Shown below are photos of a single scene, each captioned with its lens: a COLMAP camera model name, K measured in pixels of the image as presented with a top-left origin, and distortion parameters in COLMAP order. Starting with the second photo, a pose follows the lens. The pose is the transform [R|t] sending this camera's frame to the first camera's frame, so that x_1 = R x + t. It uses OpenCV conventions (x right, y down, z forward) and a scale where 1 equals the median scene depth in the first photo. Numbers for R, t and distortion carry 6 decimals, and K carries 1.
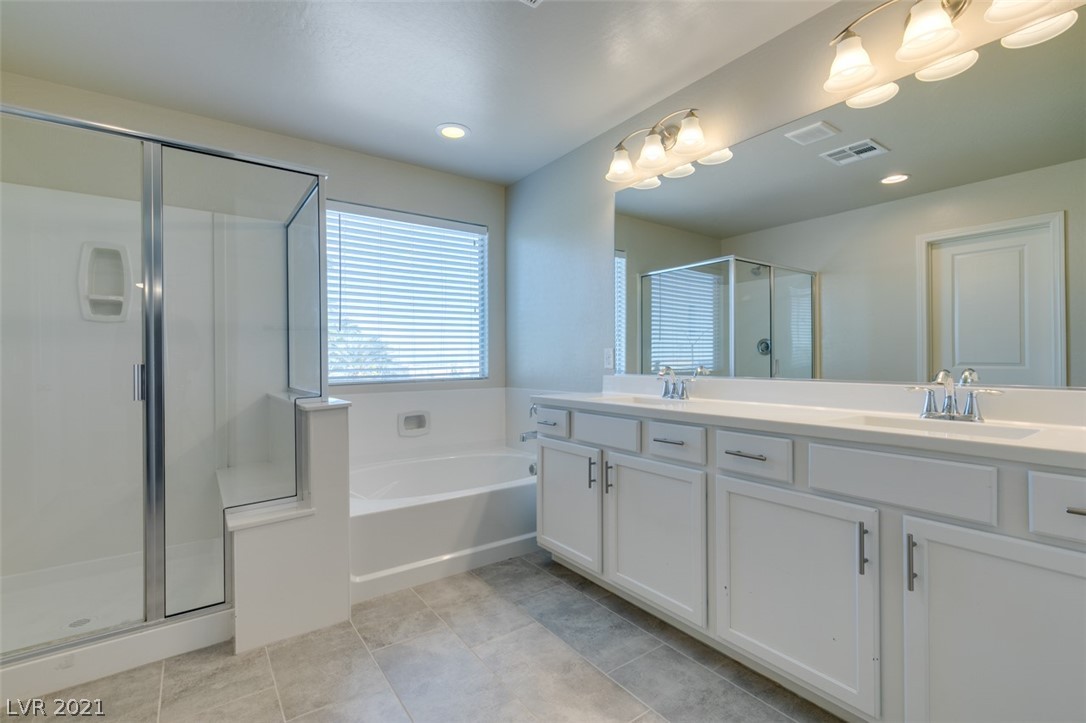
lens RADIAL K [[487.4, 0, 541.8], [0, 487.4, 359.7], [0, 0, 1]] dist [0.004378, -0.000875]
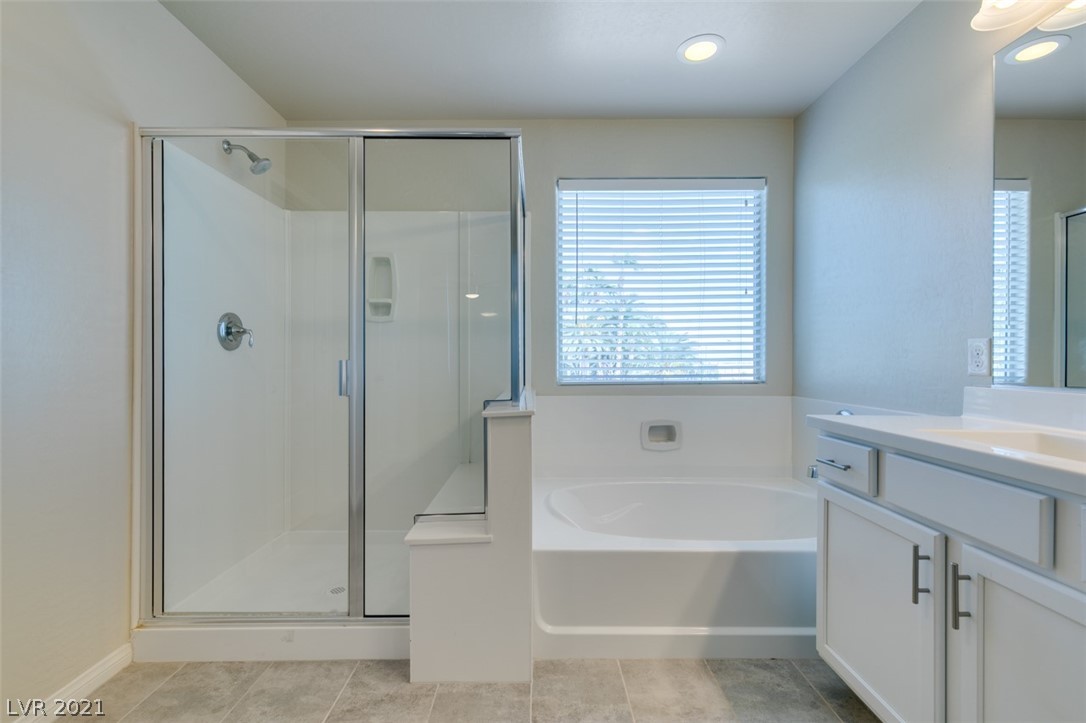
lens RADIAL K [[487.4, 0, 541.8], [0, 487.4, 359.7], [0, 0, 1]] dist [0.004378, -0.000875]
pose [[0.813543, 0.007405, -0.581457, 0.066555], [-0.005060, 0.999971, 0.005656, 0.000934], [0.581483, -0.001659, 0.813557, 0.299808]]
